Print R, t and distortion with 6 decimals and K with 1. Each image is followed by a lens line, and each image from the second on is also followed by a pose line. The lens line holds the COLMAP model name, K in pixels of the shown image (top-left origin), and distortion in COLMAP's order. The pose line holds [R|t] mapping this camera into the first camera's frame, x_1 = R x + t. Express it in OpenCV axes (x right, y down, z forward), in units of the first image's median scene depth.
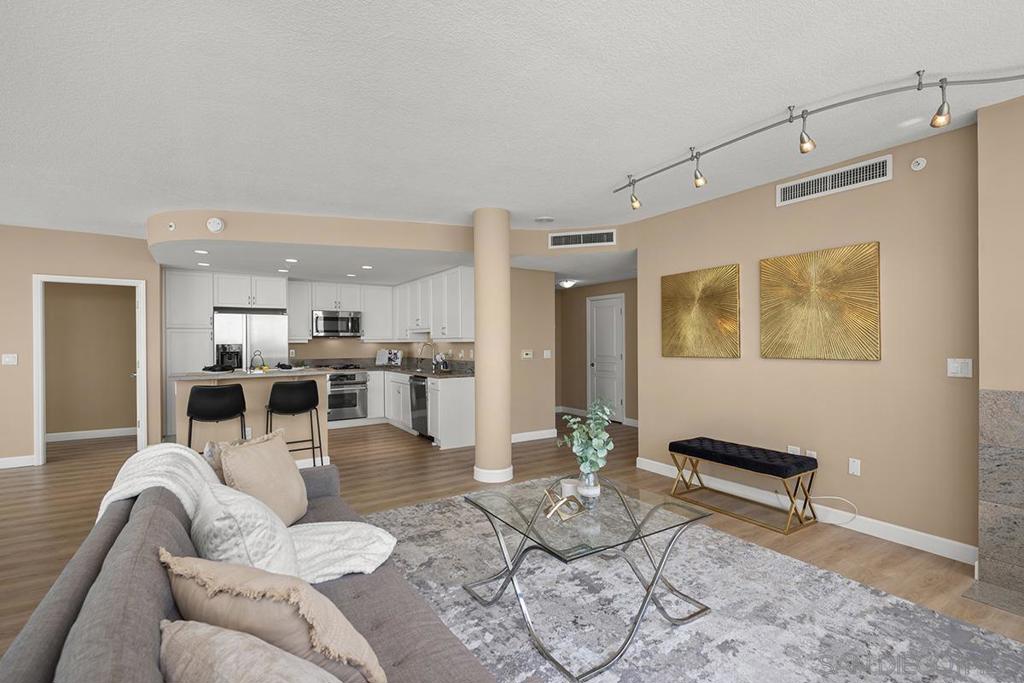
lens RADIAL K [[467.1, 0, 512.6], [0, 467.1, 342.0], [0, 0, 1]] dist [-0.002797, -0.000347]
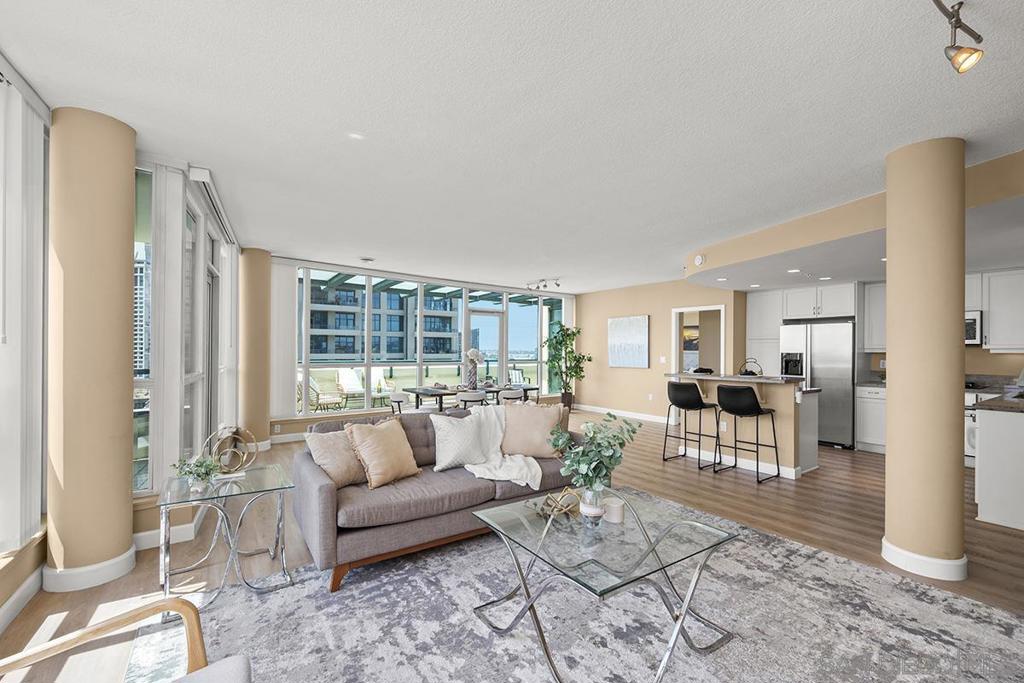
lens RADIAL K [[423.3, 0, 502.0], [0, 423.3, 349.8], [0, 0, 1]] dist [0.001660, -0.000970]
pose [[0.030376, 0.005287, -0.999525, 0.517527], [-0.007894, 0.999956, 0.005049, -0.002793], [0.999507, 0.007736, 0.030416, 0.404805]]
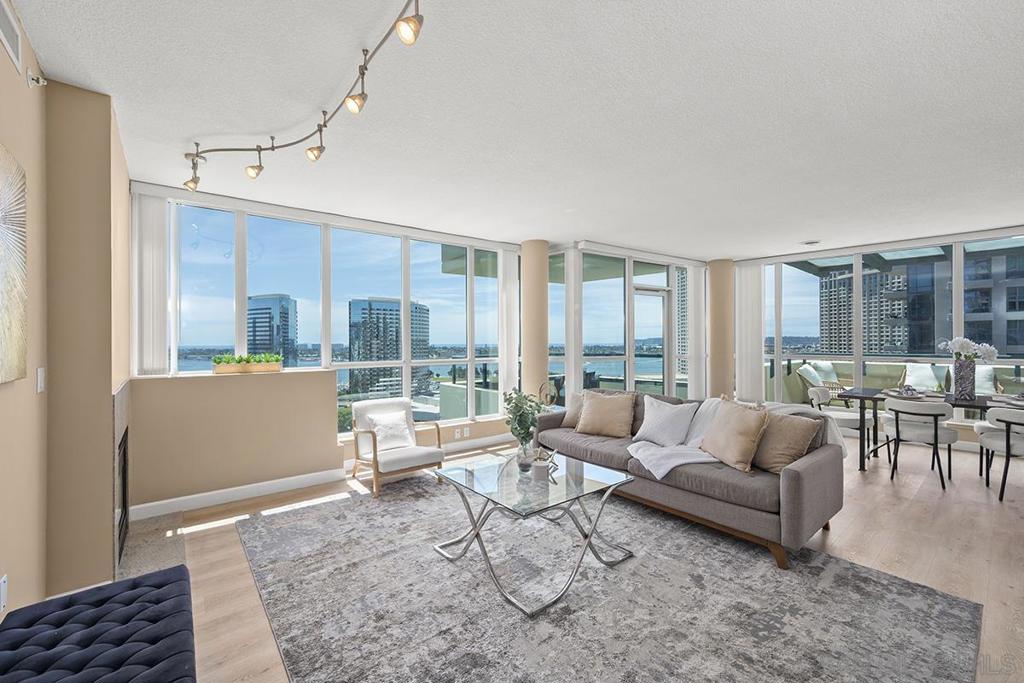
lens RADIAL K [[412.0, 0, 505.6], [0, 412.0, 340.3], [0, 0, 1]] dist [-0.009253, -0.000082]
pose [[-0.991633, 0.010765, -0.128642, 0.183033], [0.010771, 0.999942, 0.000645, -0.001645], [0.128641, -0.000746, -0.991691, 1.077830]]
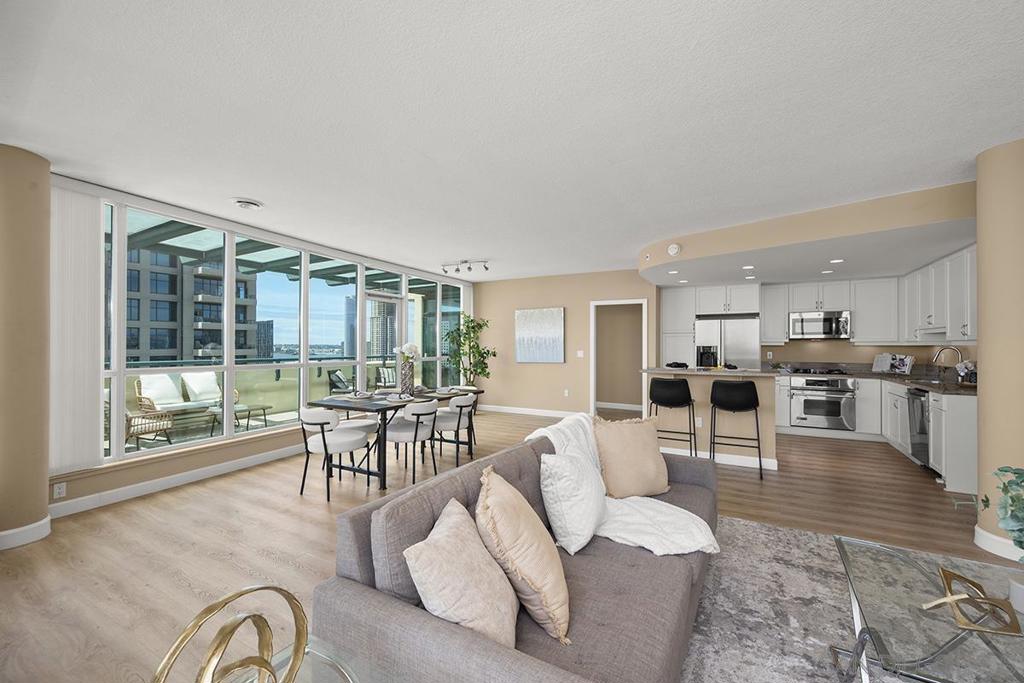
lens RADIAL K [[423.3, 0, 507.4], [0, 423.3, 343.5], [0, 0, 1]] dist [0.001660, -0.000970]
pose [[0.455910, 0.003575, -0.890018, 0.161359], [-0.005564, 0.999984, 0.001167, 0.000124], [0.890008, 0.004420, 0.455923, 0.090611]]
